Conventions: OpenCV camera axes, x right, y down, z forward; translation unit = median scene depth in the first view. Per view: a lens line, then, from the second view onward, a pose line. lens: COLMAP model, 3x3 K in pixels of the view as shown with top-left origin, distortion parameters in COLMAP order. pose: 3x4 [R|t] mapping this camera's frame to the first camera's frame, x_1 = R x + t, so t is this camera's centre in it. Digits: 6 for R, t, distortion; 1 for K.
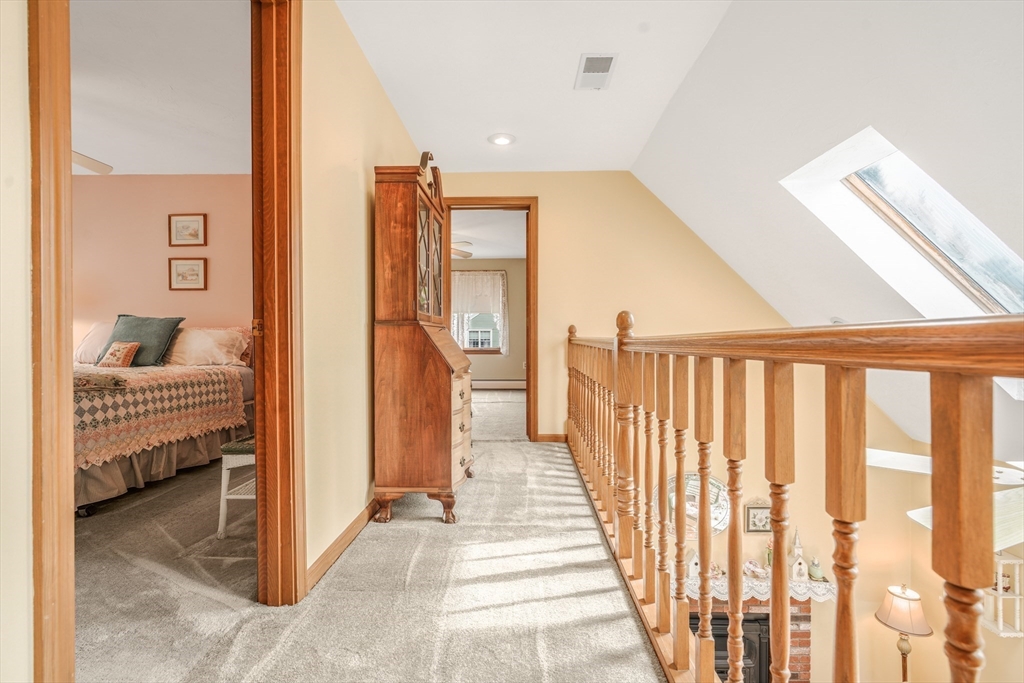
lens RADIAL K [[467.4, 0, 511.1], [0, 467.4, 345.3], [0, 0, 1]] dist [-0.013083, 0.003834]
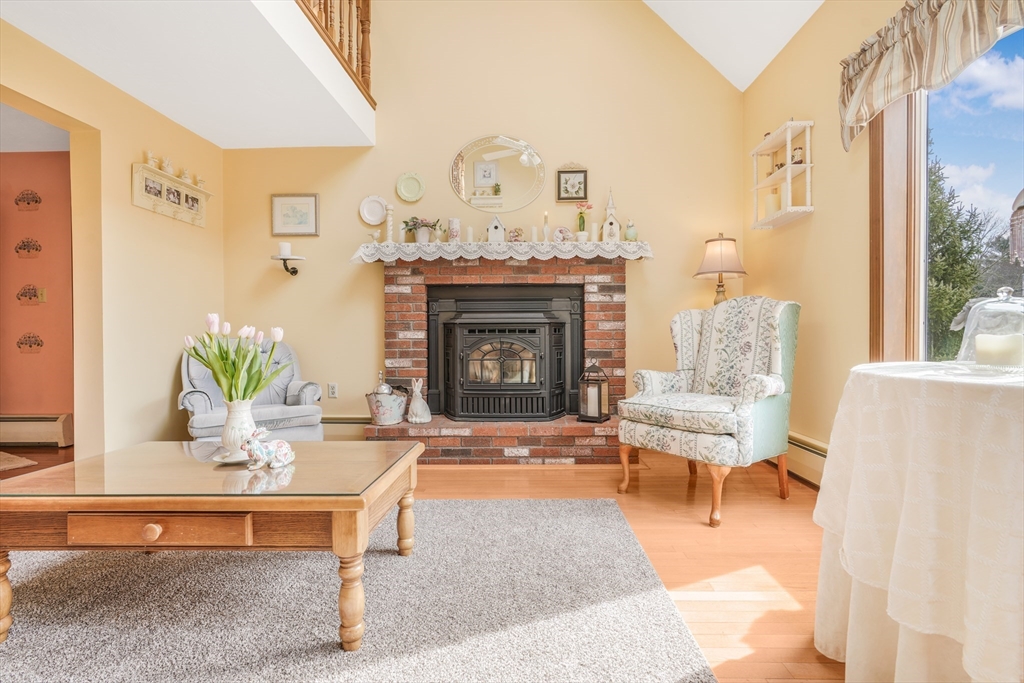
lens RADIAL K [[467.4, 0, 518.6], [0, 467.4, 340.5], [0, 0, 1]] dist [-0.013083, 0.003834]
pose [[0.999991, -0.003861, 0.001759, 0.439175], [0.003843, 0.999938, 0.010470, 0.677385], [-0.001799, -0.010463, 0.999944, 0.105999]]
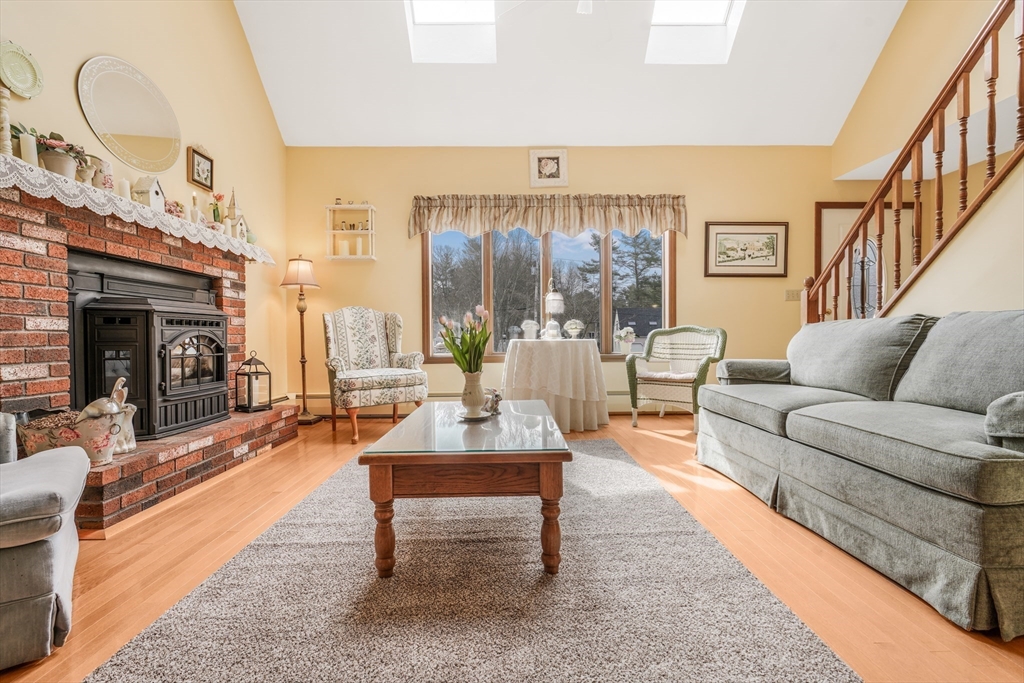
lens RADIAL K [[467.4, 0, 510.2], [0, 467.4, 343.8], [0, 0, 1]] dist [-0.013083, 0.003834]
pose [[-0.029161, -0.014032, 0.999476, -0.328798], [0.003048, 0.999896, 0.014127, 0.692477], [-0.999570, 0.003459, -0.029115, 0.482810]]
